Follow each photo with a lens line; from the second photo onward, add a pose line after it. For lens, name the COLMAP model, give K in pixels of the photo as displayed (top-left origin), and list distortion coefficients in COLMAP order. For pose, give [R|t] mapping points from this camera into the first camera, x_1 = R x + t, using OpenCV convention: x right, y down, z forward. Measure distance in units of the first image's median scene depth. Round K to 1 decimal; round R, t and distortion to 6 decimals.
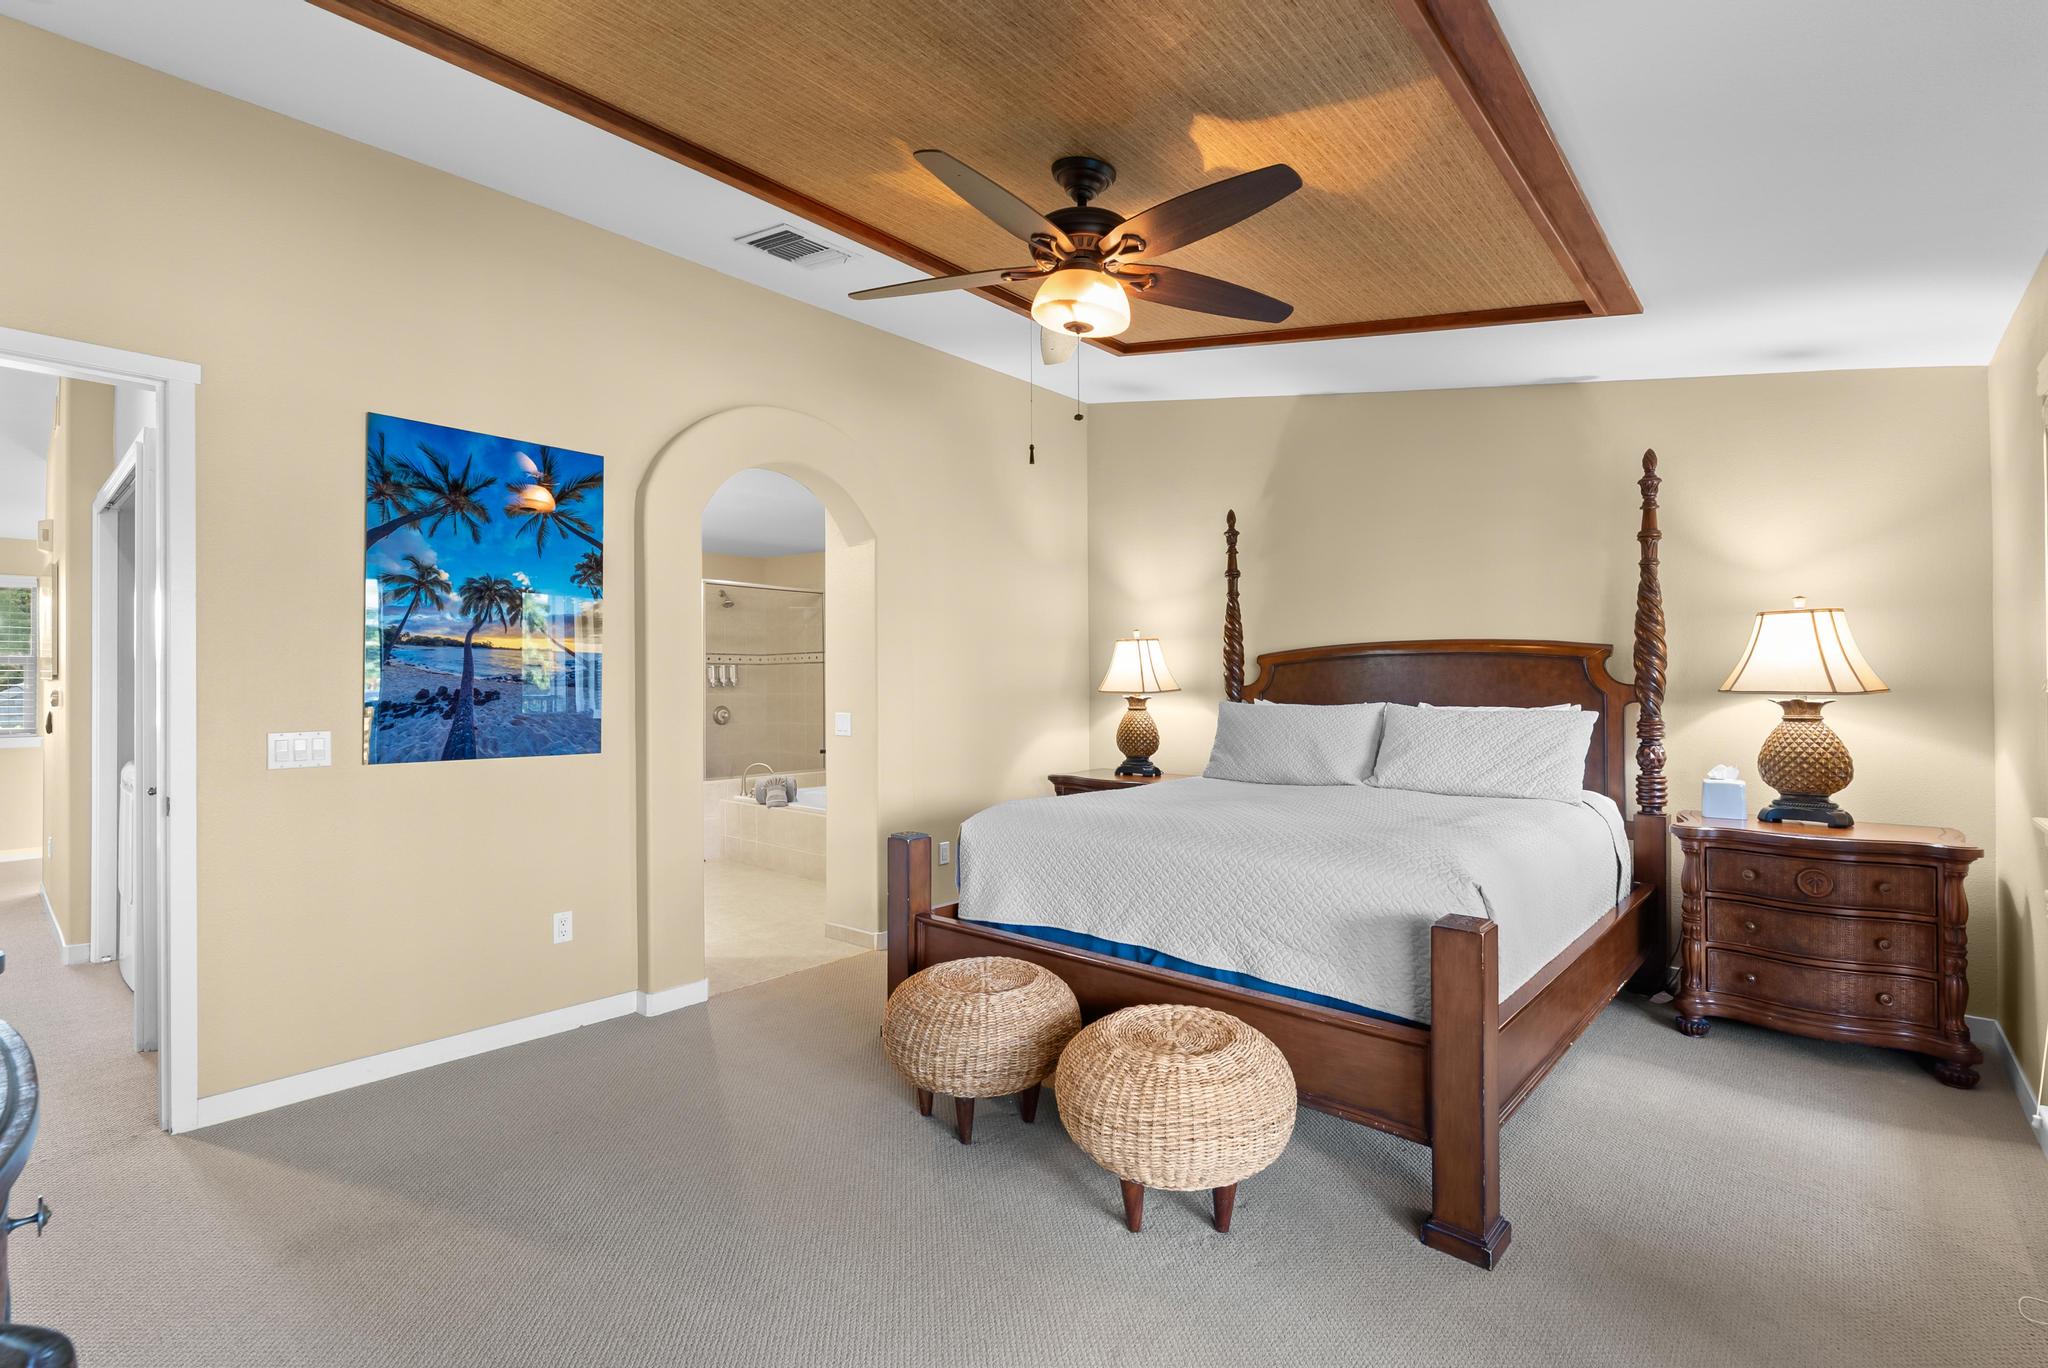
lens RADIAL K [[925.9, 0, 1024.0], [0, 925.9, 684.0], [0, 0, 1]] dist [0.000035, -0.000003]
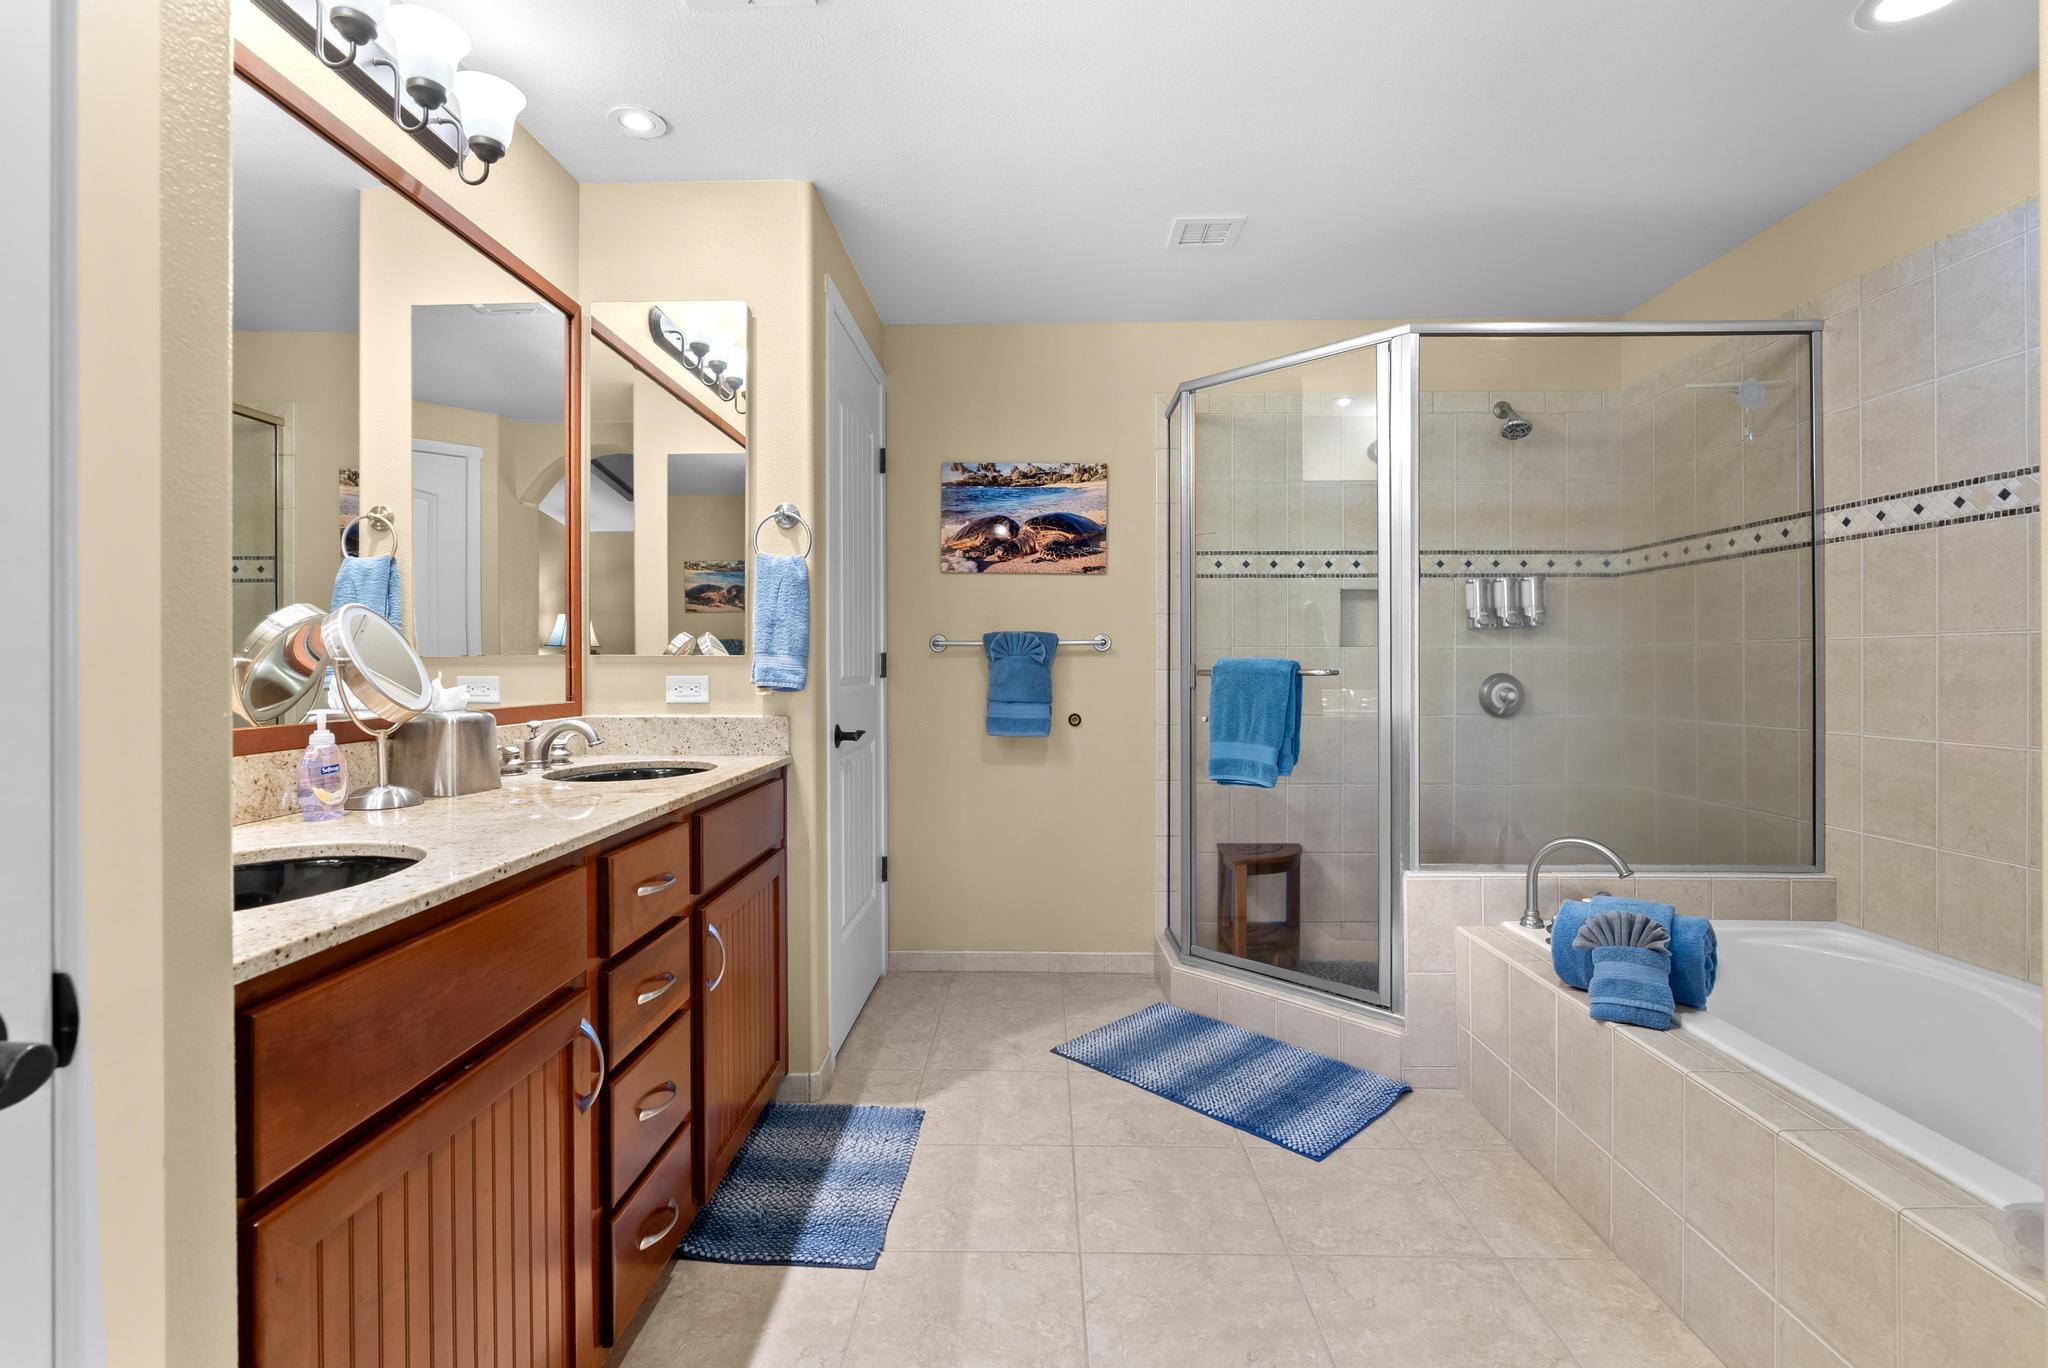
lens RADIAL K [[936.5, 0, 1024.8], [0, 936.5, 659.6], [0, 0, 1]] dist [-0.000015, -0.000008]
pose [[0.641900, 0.005345, -0.766769, -0.137467], [-0.000542, 0.999979, 0.006517, 0.014633], [0.766788, -0.003767, 0.641890, 0.558290]]
